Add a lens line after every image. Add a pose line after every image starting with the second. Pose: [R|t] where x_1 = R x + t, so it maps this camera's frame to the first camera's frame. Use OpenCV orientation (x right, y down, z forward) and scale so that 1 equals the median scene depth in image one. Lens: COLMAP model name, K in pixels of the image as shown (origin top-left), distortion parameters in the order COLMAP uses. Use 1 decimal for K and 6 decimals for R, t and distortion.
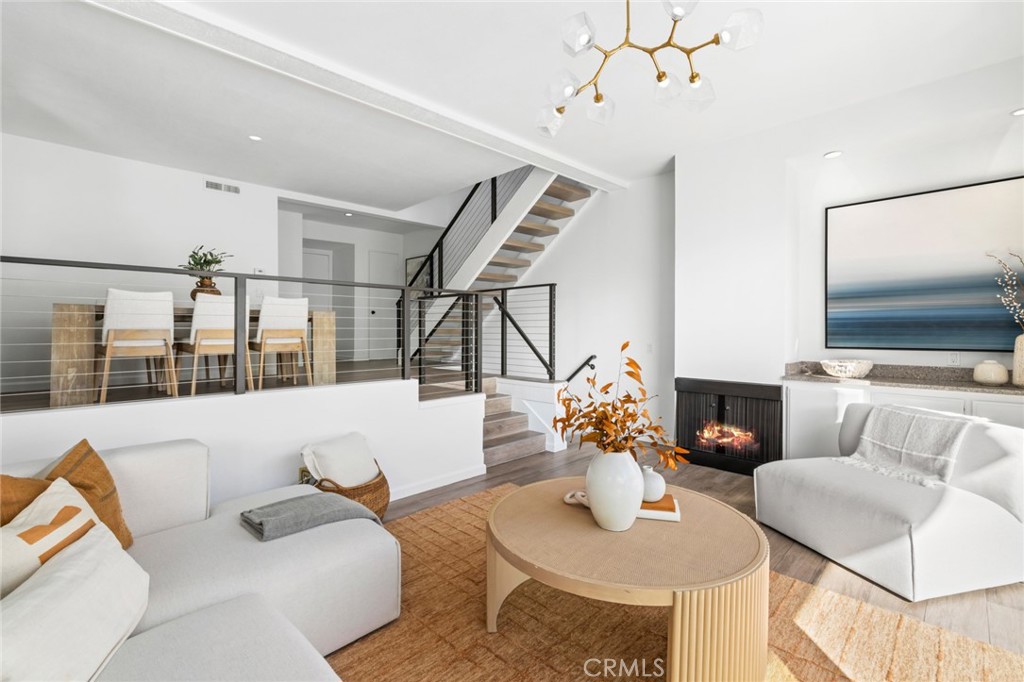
lens RADIAL K [[455.3, 0, 491.3], [0, 455.3, 335.3], [0, 0, 1]] dist [-0.003156, -0.000153]
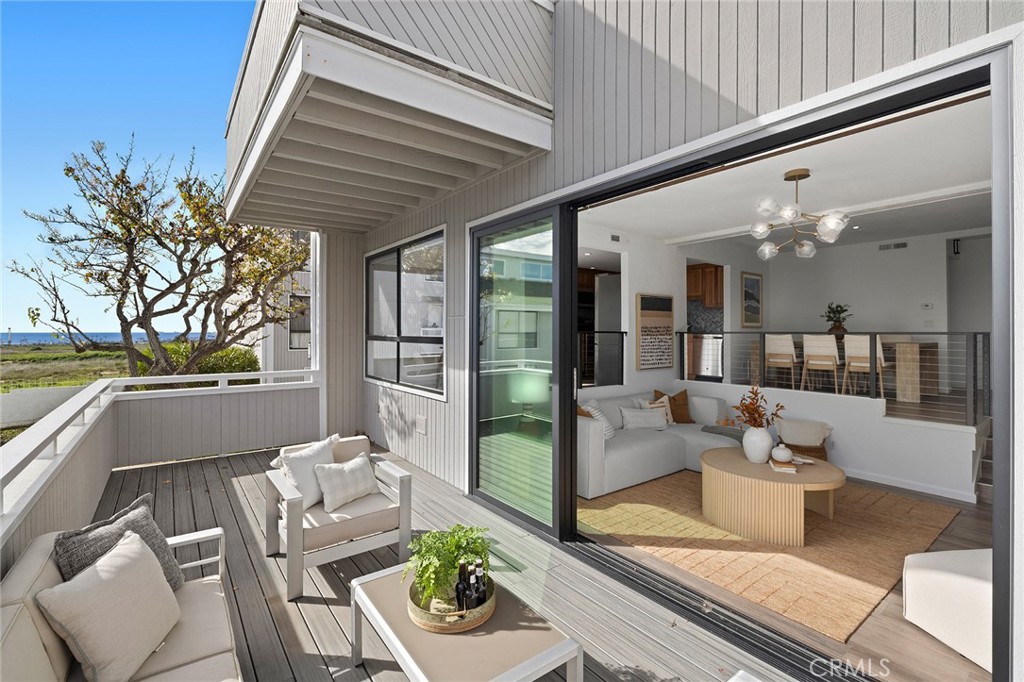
lens RADIAL K [[453.1, 0, 510.6], [0, 453.1, 330.6], [0, 0, 1]] dist [-0.000103, 0.000257]
pose [[-0.105594, -0.001674, -0.994408, 1.185959], [-0.014063, 0.999901, -0.000189, -0.084969], [0.994310, 0.013965, -0.105607, 0.033882]]
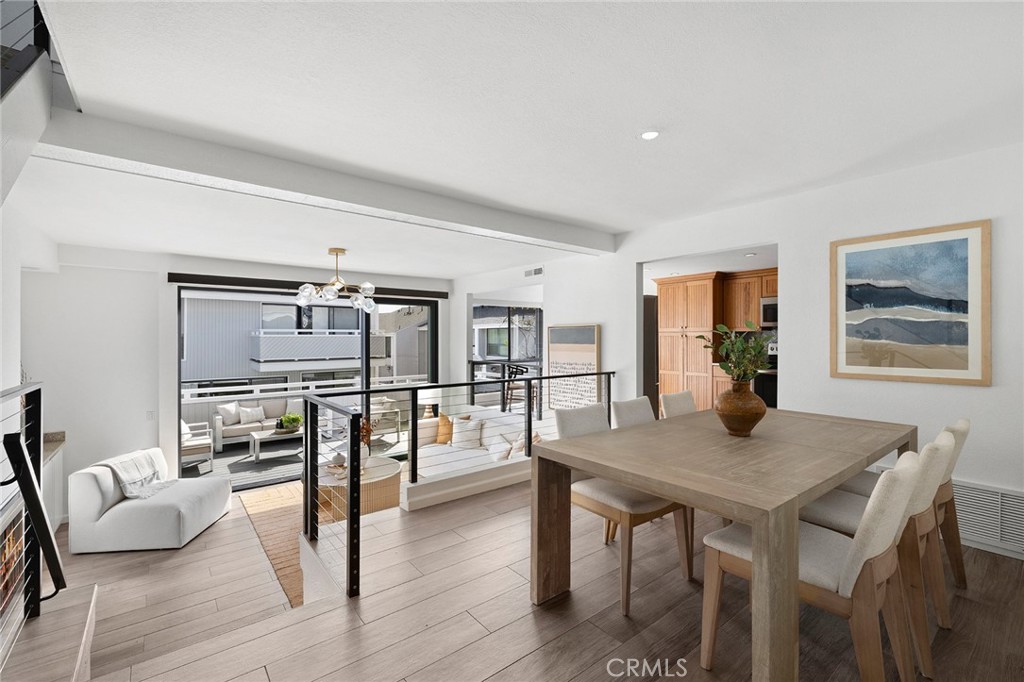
lens RADIAL K [[442.6, 0, 512.0], [0, 442.6, 341.0], [0, 0, 1]] dist [0.001851, -0.000006]
pose [[-0.996633, 0.002182, 0.081962, -0.426087], [0.003912, 0.999773, 0.020948, -0.200786], [-0.081898, 0.021198, -0.996415, 1.726775]]
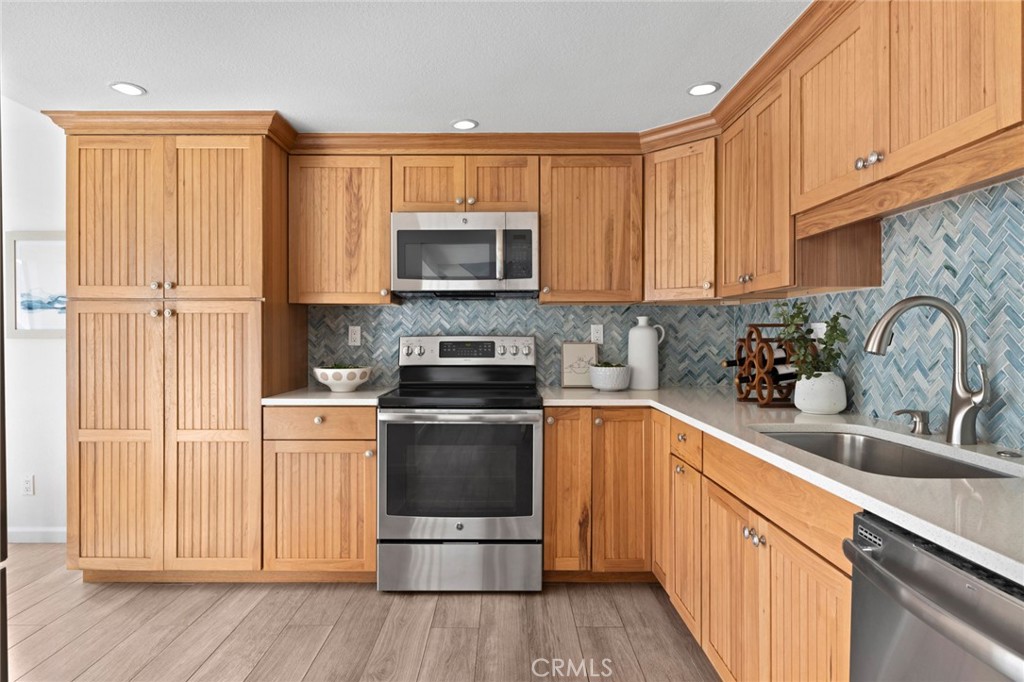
lens RADIAL K [[588.1, 0, 509.6], [0, 588.1, 335.4], [0, 0, 1]] dist [-0.016570, -0.000158]
pose [[-0.679191, 0.000942, -0.733961, -0.718528], [-0.007073, 0.999944, 0.007829, -0.163858], [0.733928, 0.010509, -0.679146, 0.727936]]
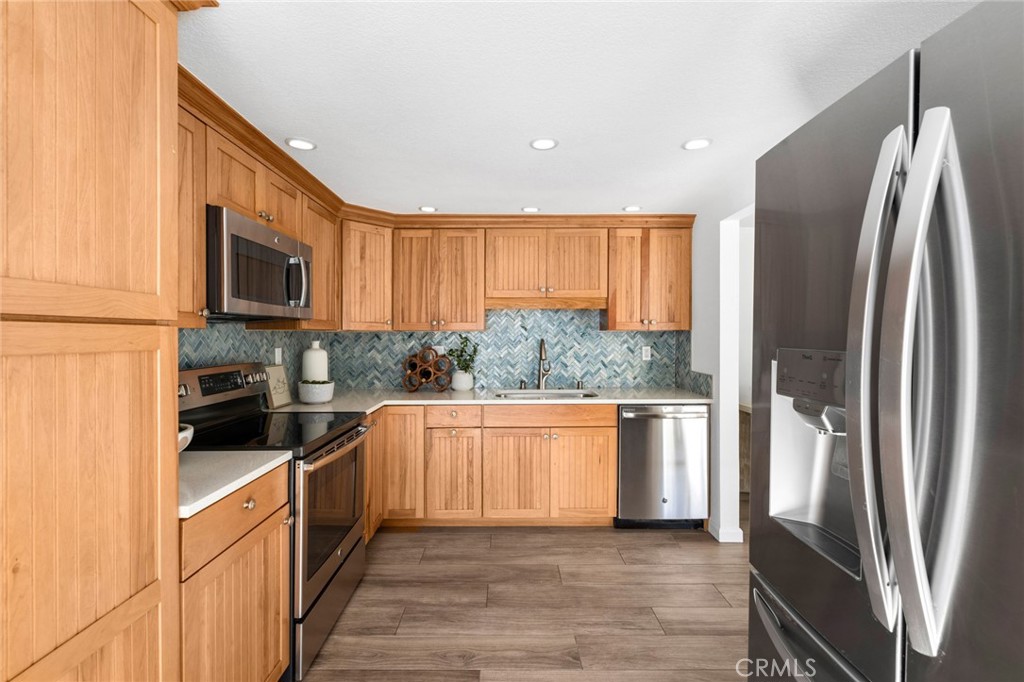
lens RADIAL K [[429.4, 0, 512.0], [0, 429.4, 341.0], [0, 0, 1]] dist [-0.001715, -0.000082]
pose [[0.744685, 0.006982, -0.667380, -0.690089], [-0.004810, 0.999975, 0.005094, -0.189560], [0.667399, -0.000583, 0.744700, -0.002046]]
